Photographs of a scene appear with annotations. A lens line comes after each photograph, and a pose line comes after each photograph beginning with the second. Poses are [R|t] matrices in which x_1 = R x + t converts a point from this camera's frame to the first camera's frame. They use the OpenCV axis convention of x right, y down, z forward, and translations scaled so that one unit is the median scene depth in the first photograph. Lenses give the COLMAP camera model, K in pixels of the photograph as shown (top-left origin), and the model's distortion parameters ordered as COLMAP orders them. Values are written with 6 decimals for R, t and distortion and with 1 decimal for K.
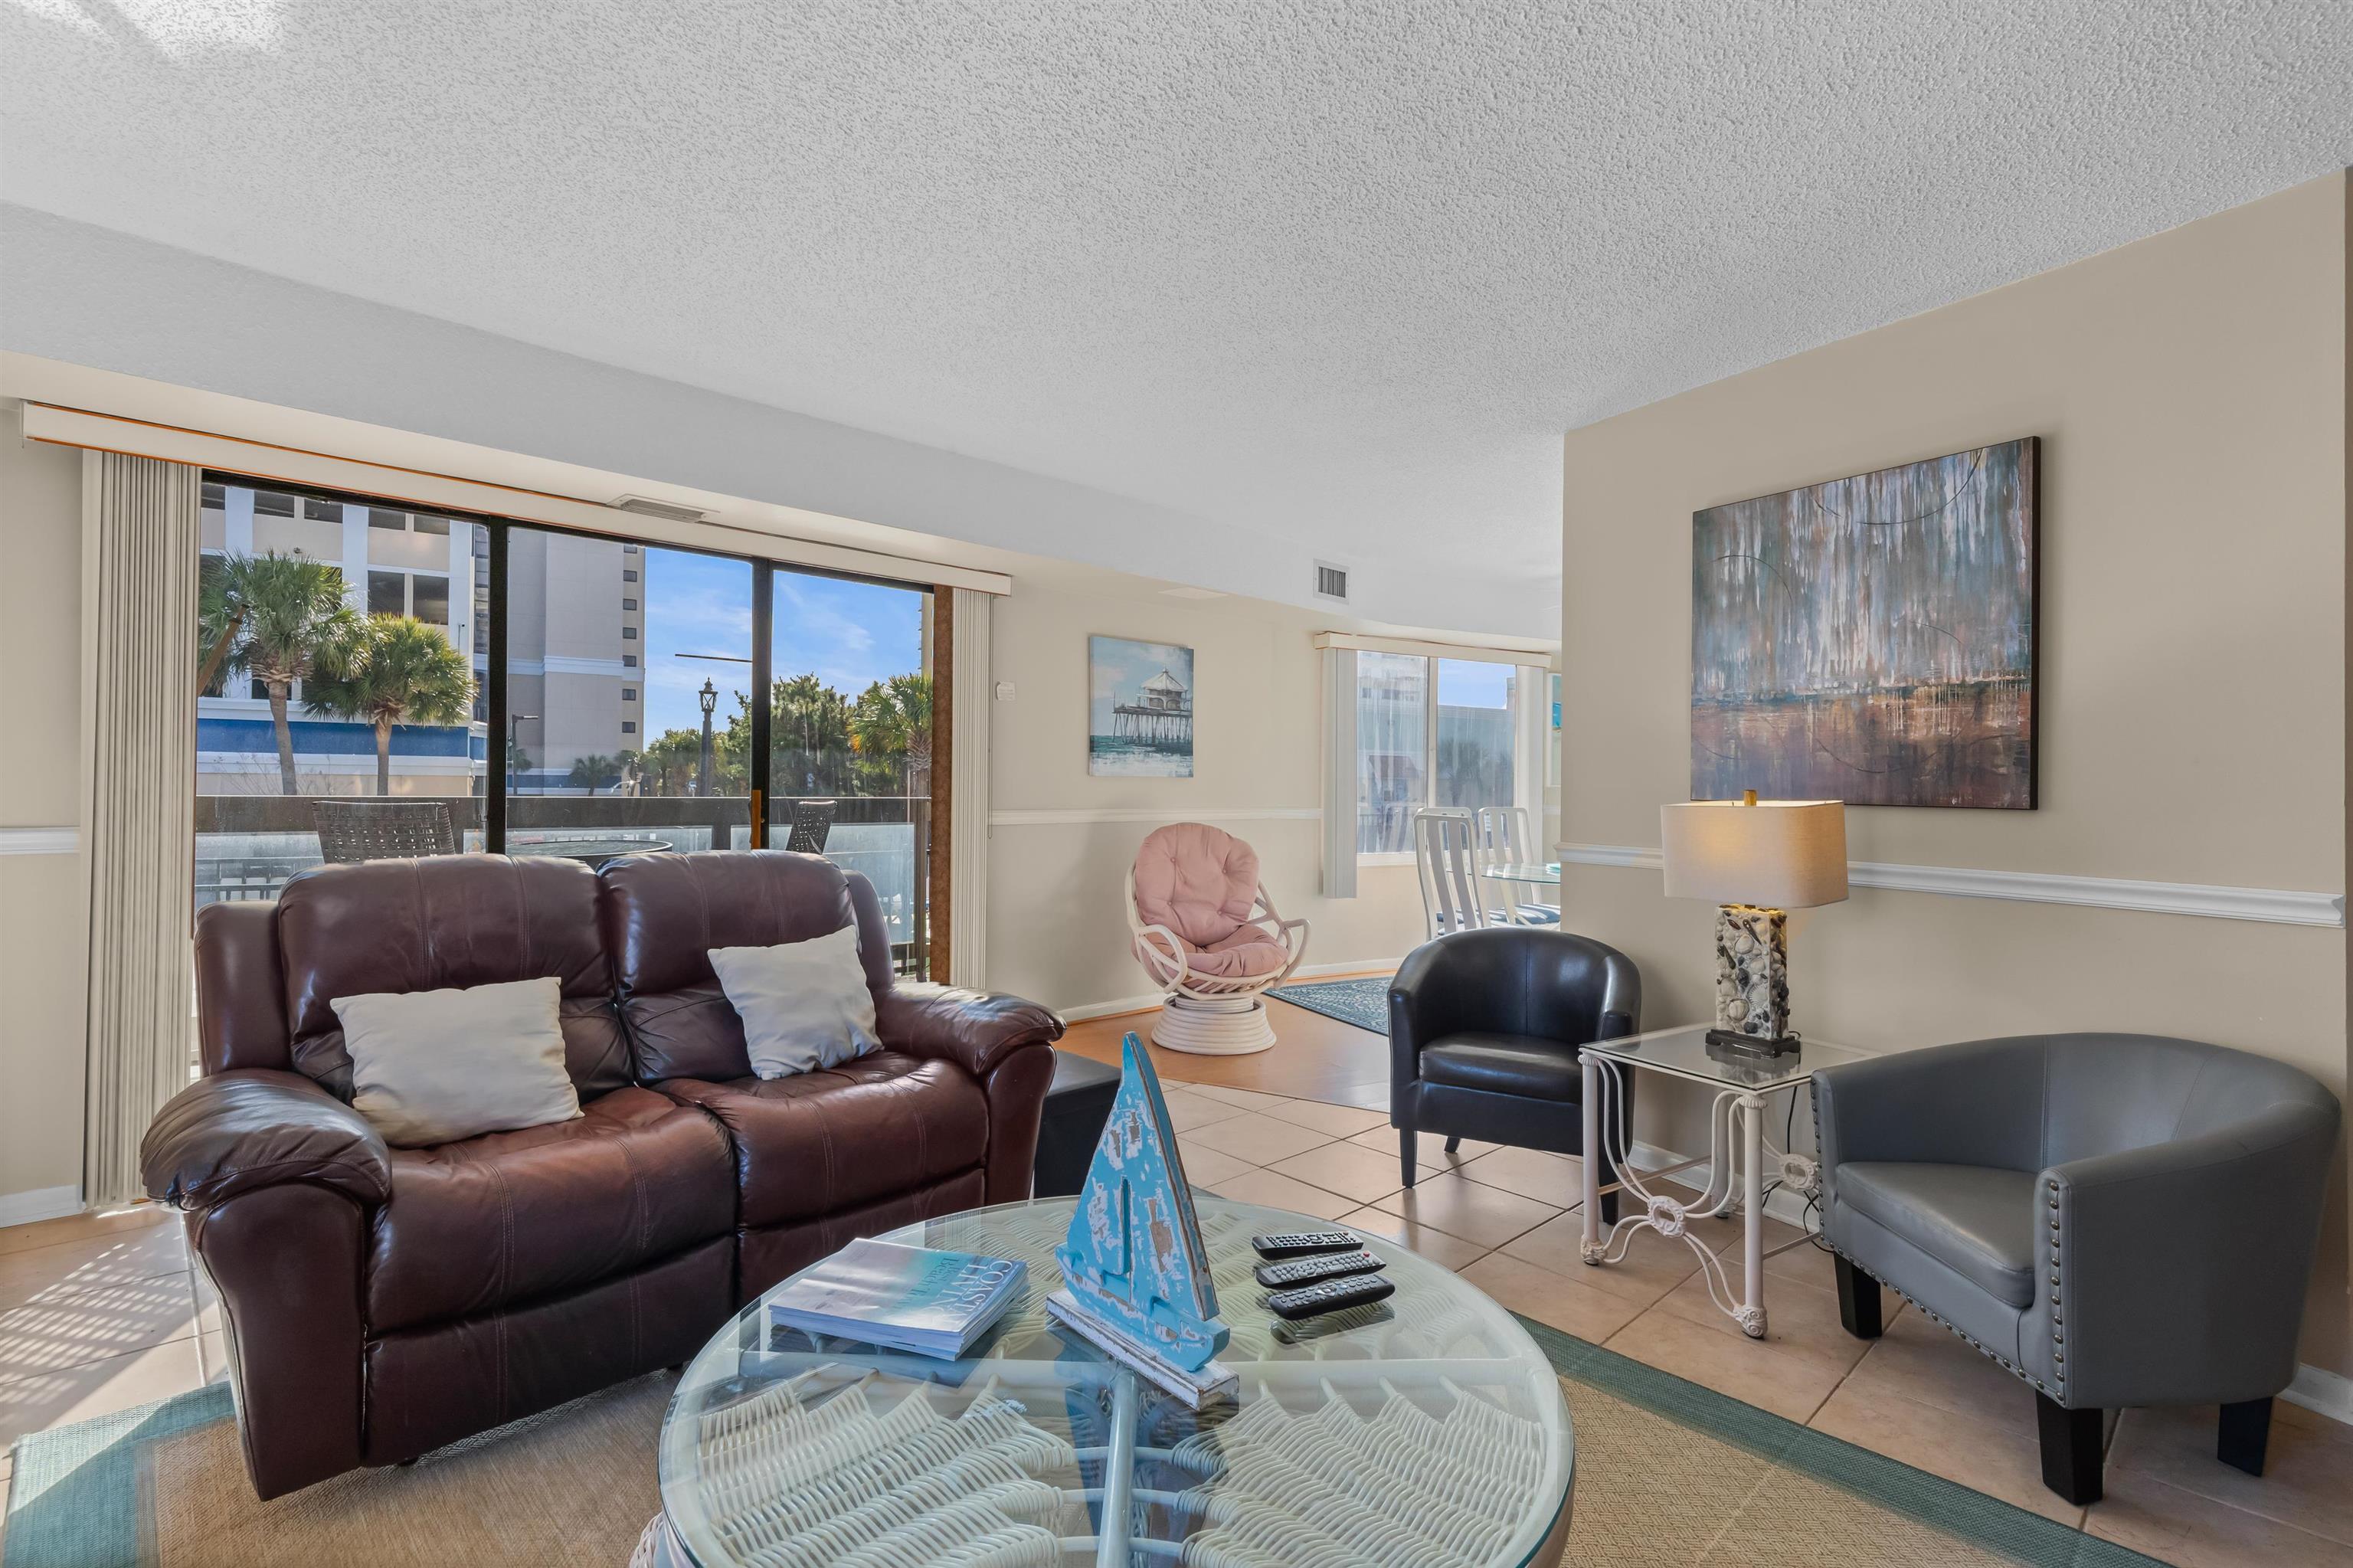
lens RADIAL K [[1089.9, 0, 1180.7], [0, 1089.9, 769.3], [0, 0, 1]] dist [0.003885, 0.000120]
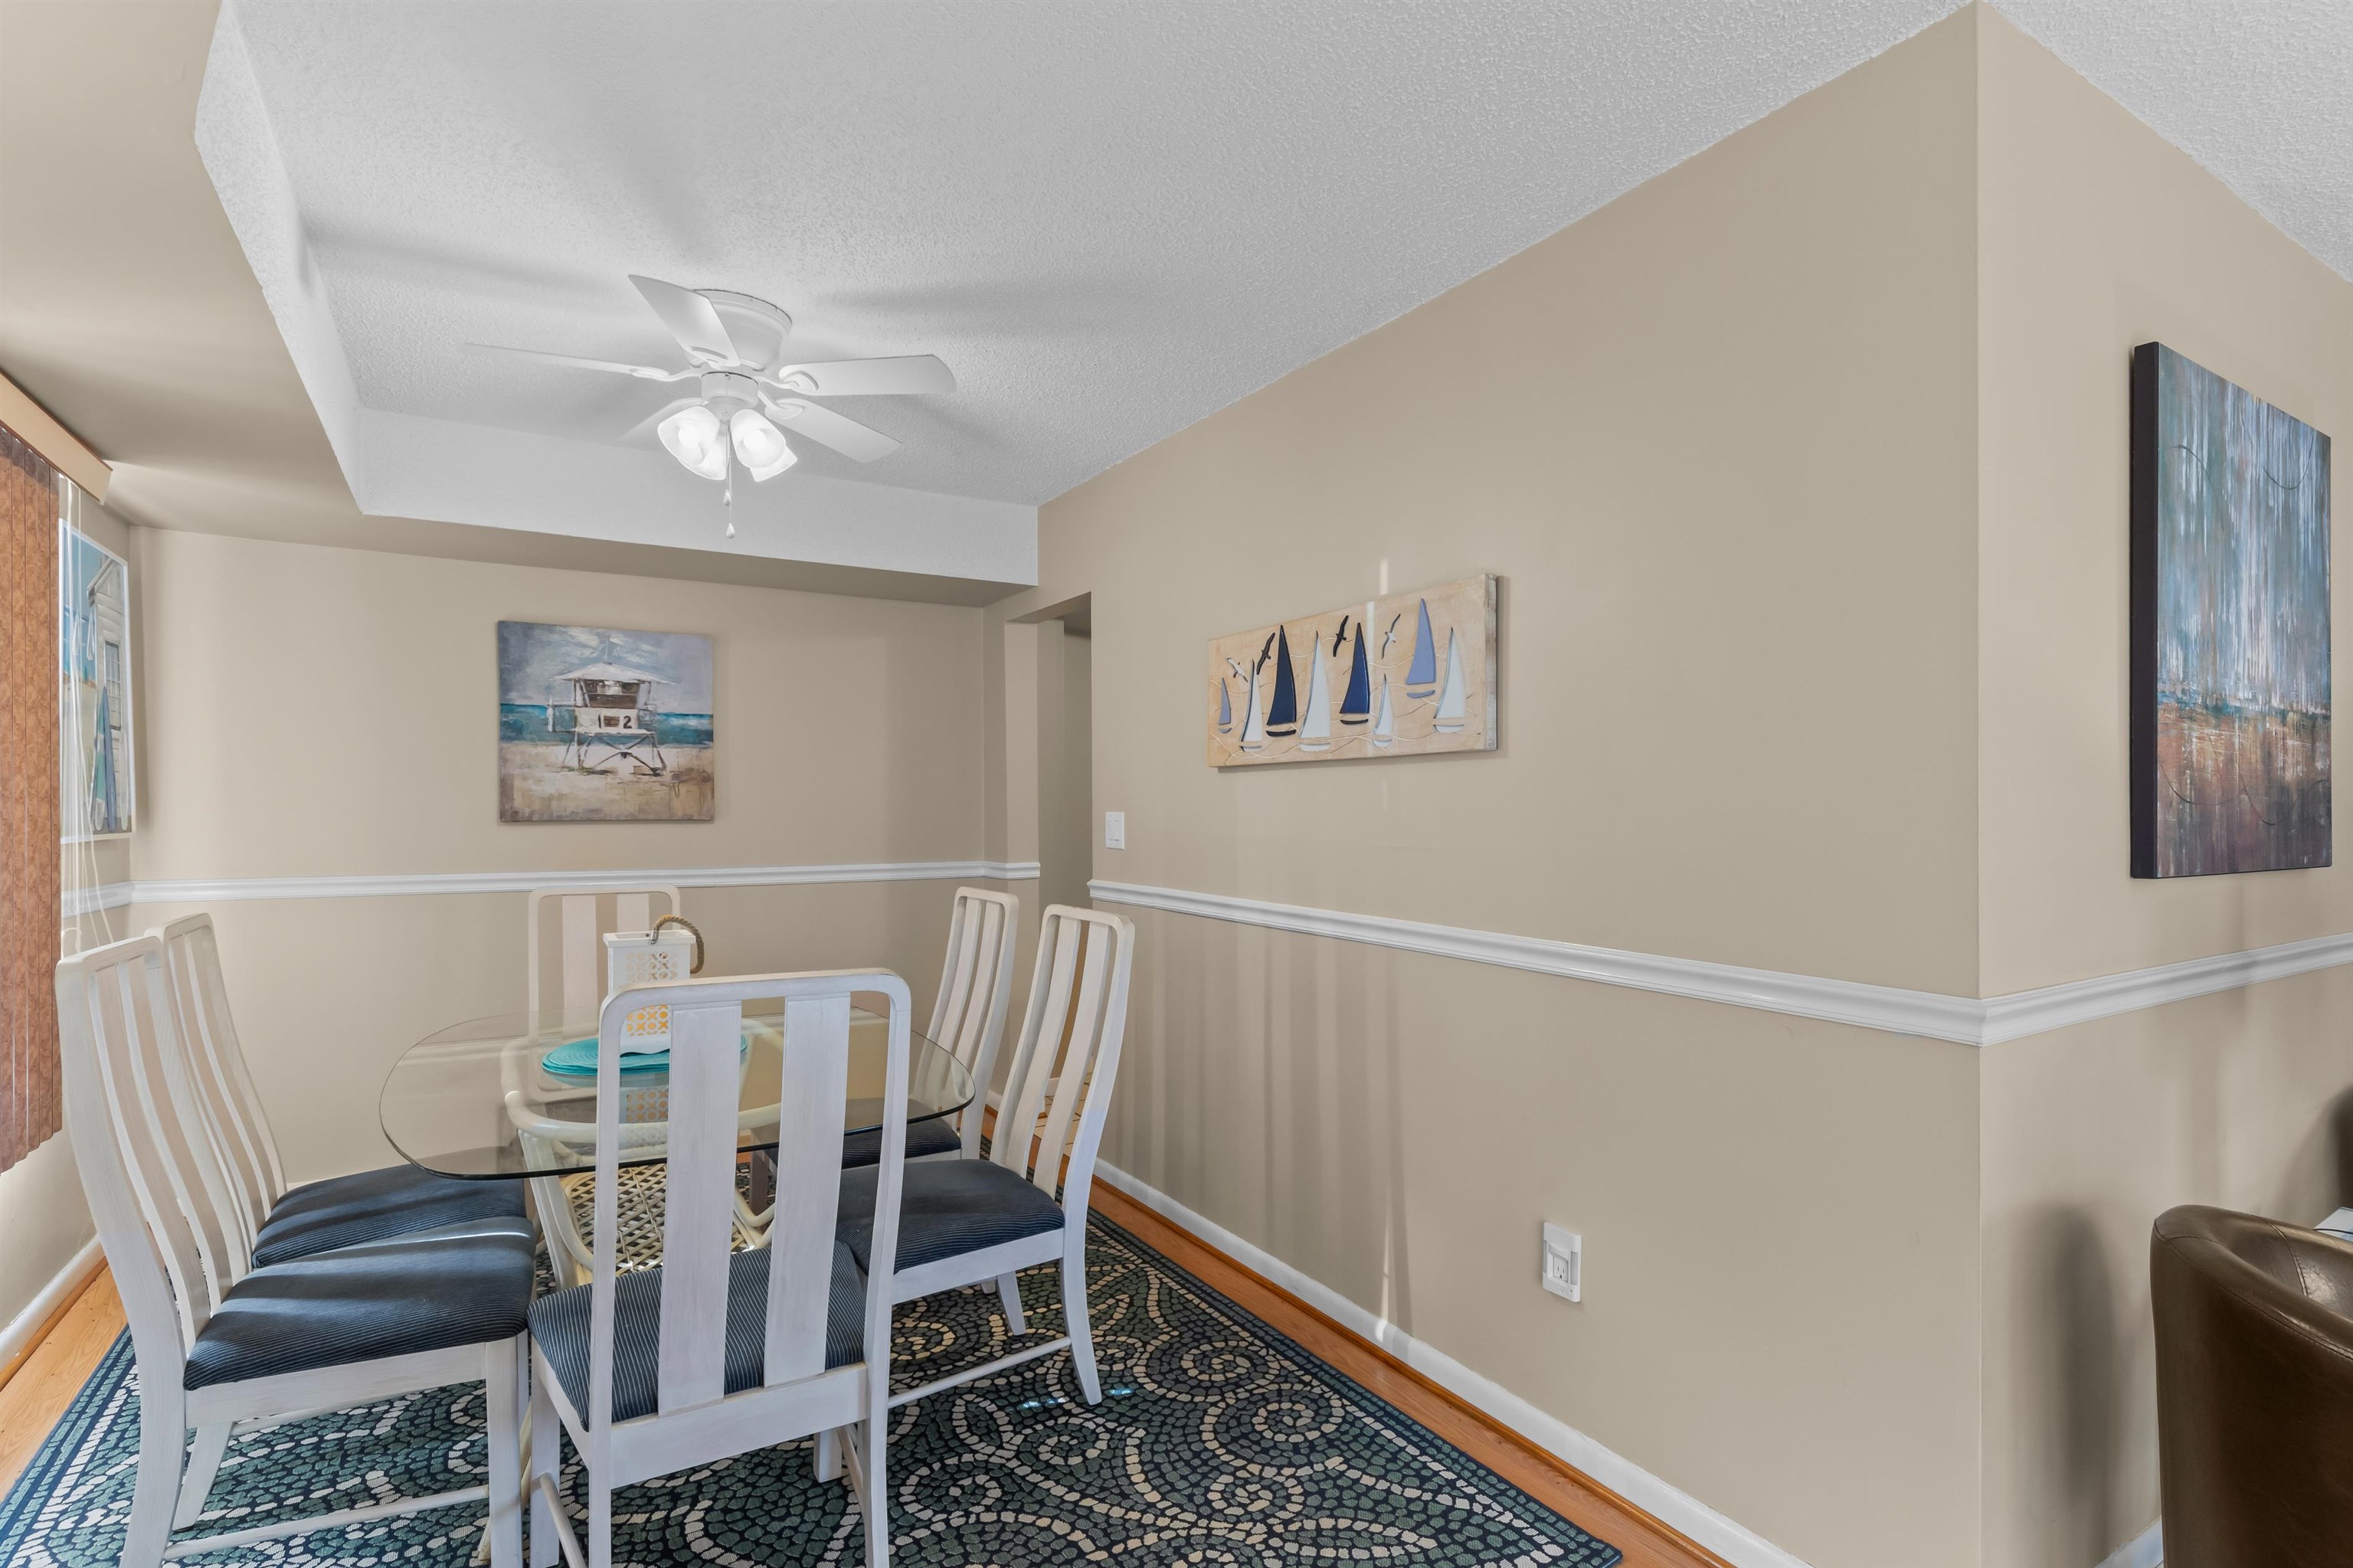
lens RADIAL K [[1132.8, 0, 1192.4], [0, 1132.8, 813.9], [0, 0, 1]] dist [-0.000750, -0.000374]
pose [[-0.023493, -0.015239, 0.999608, -0.087185], [-0.009891, 0.999838, 0.015010, -0.008479], [-0.999675, -0.009535, -0.023640, 1.687061]]
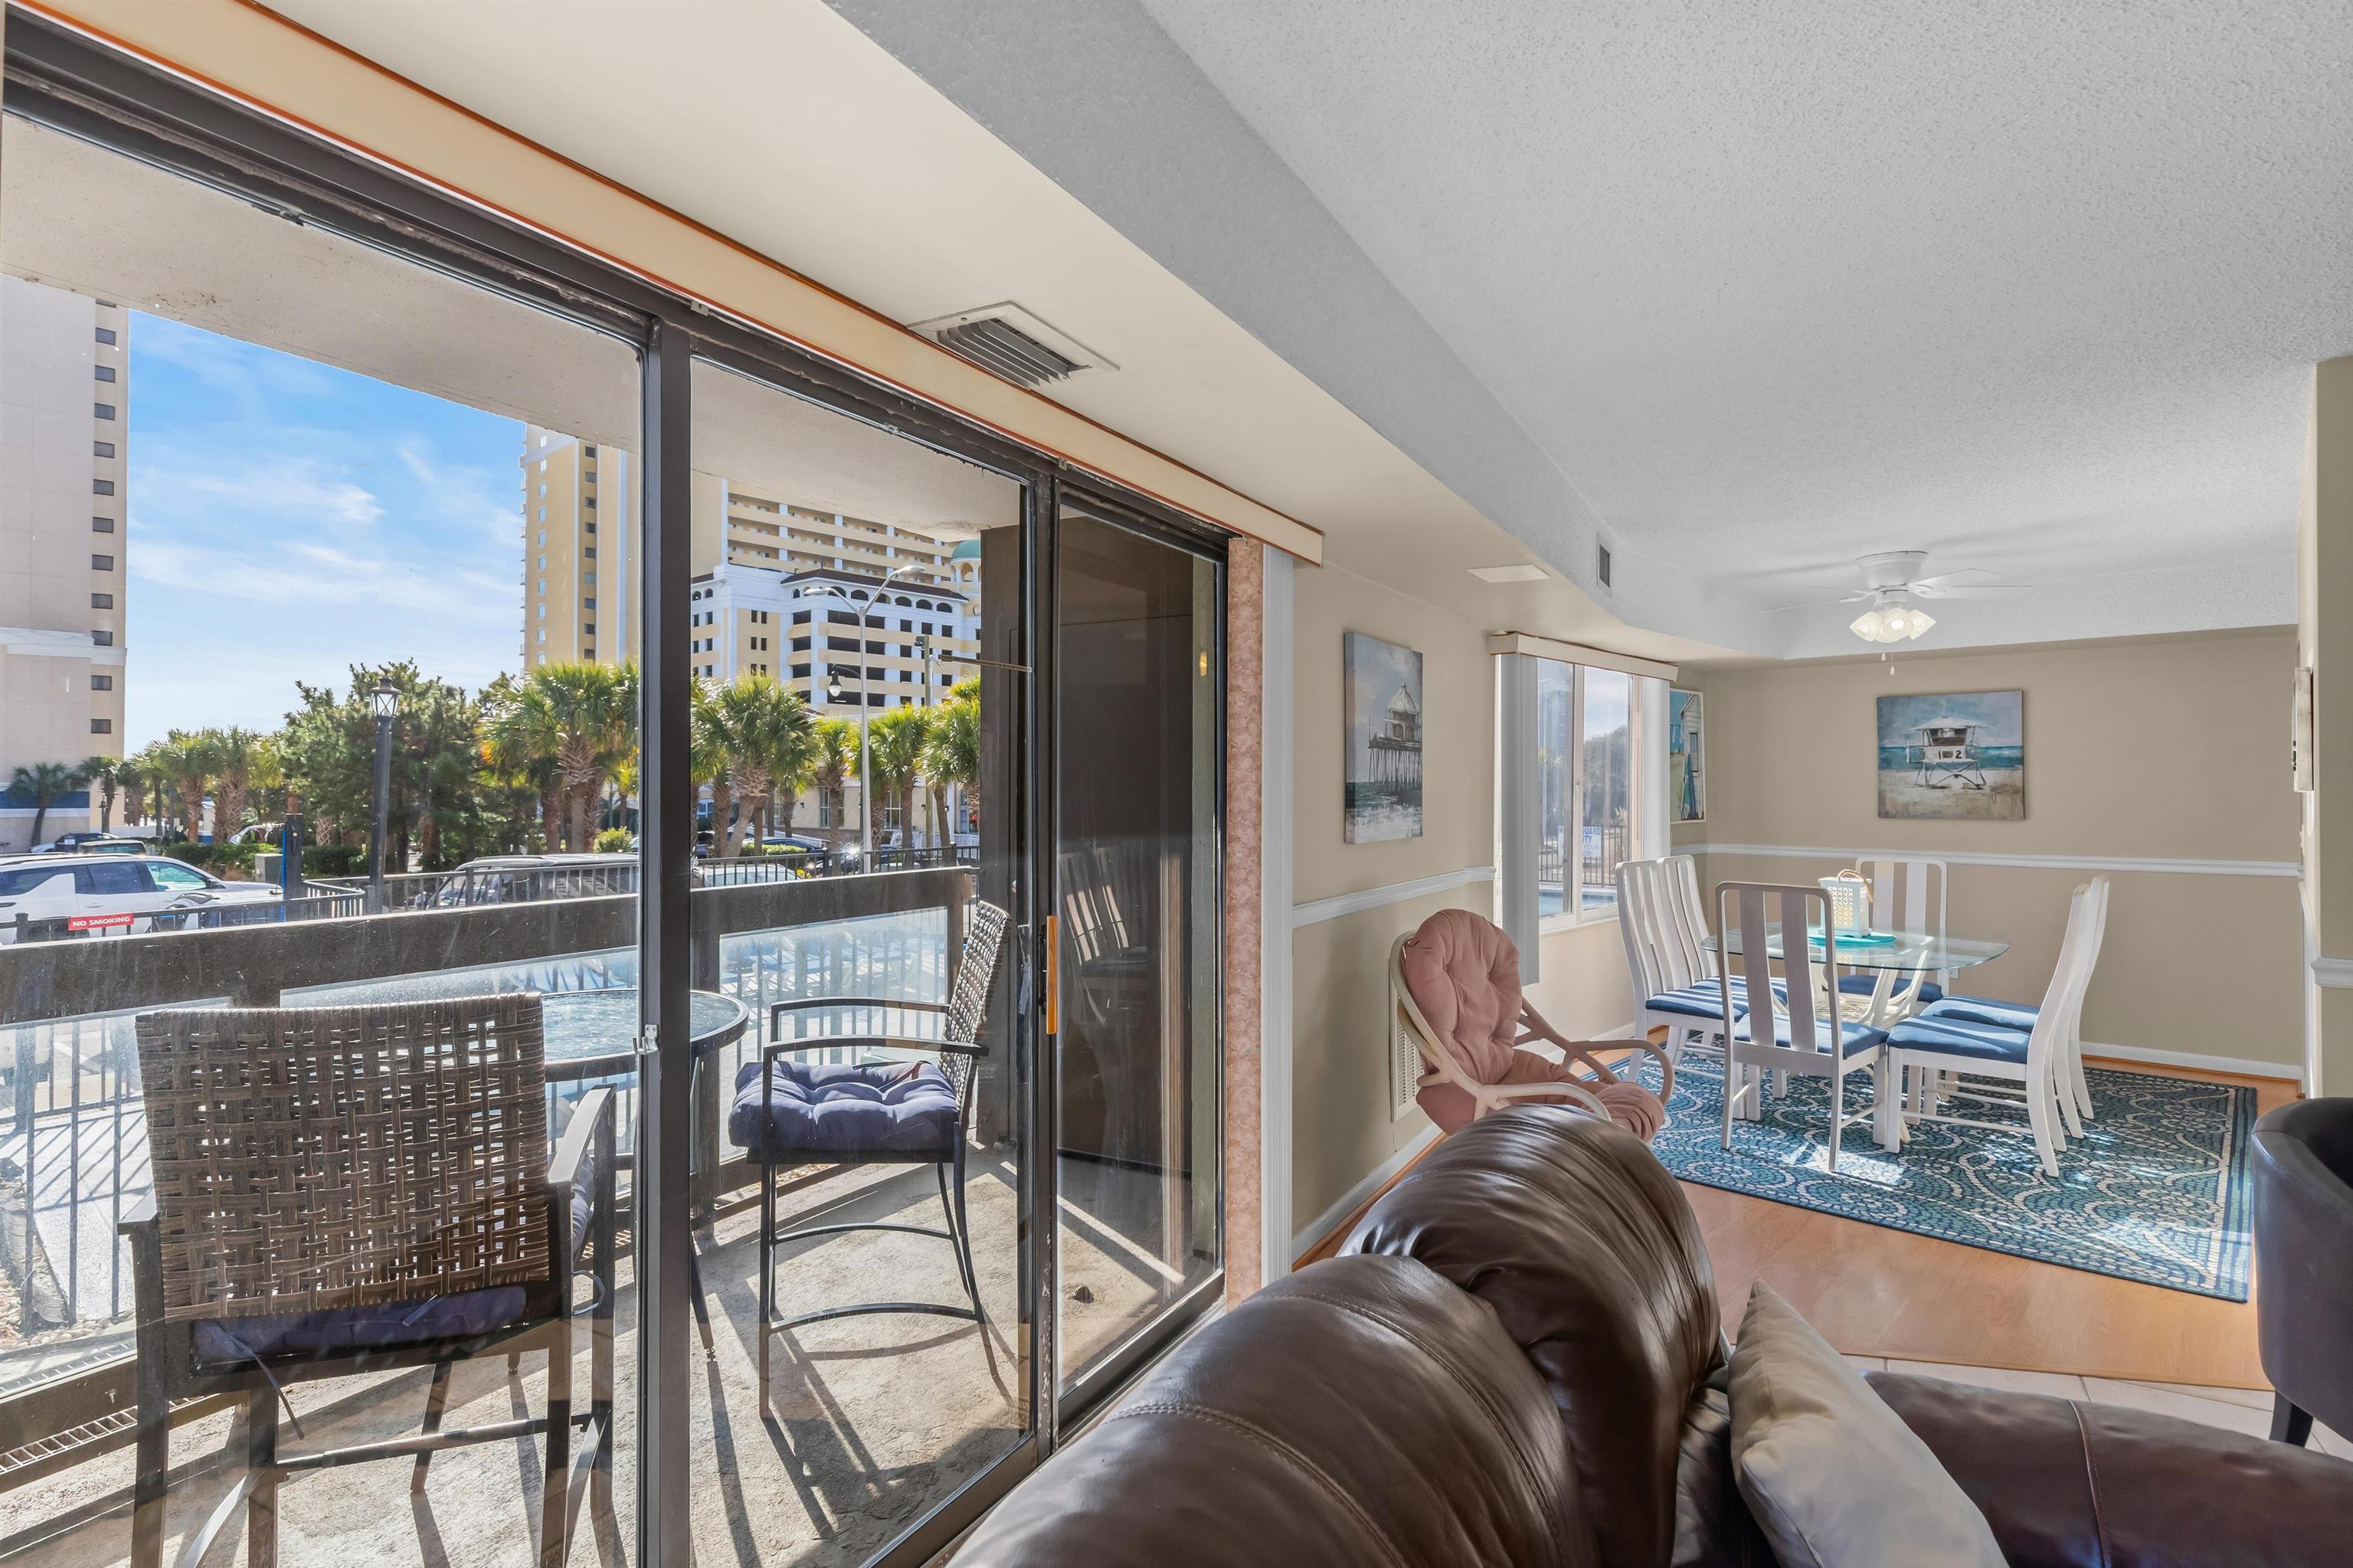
lens RADIAL K [[1171.1, 0, 1178.5], [0, 1171.1, 773.6], [0, 0, 1]] dist [-0.003464, 0.000084]
pose [[0.959789, -0.006751, 0.280640, -0.704471], [0.006649, 0.999977, 0.001314, -0.070835], [-0.280642, 0.000604, 0.959812, 0.643865]]
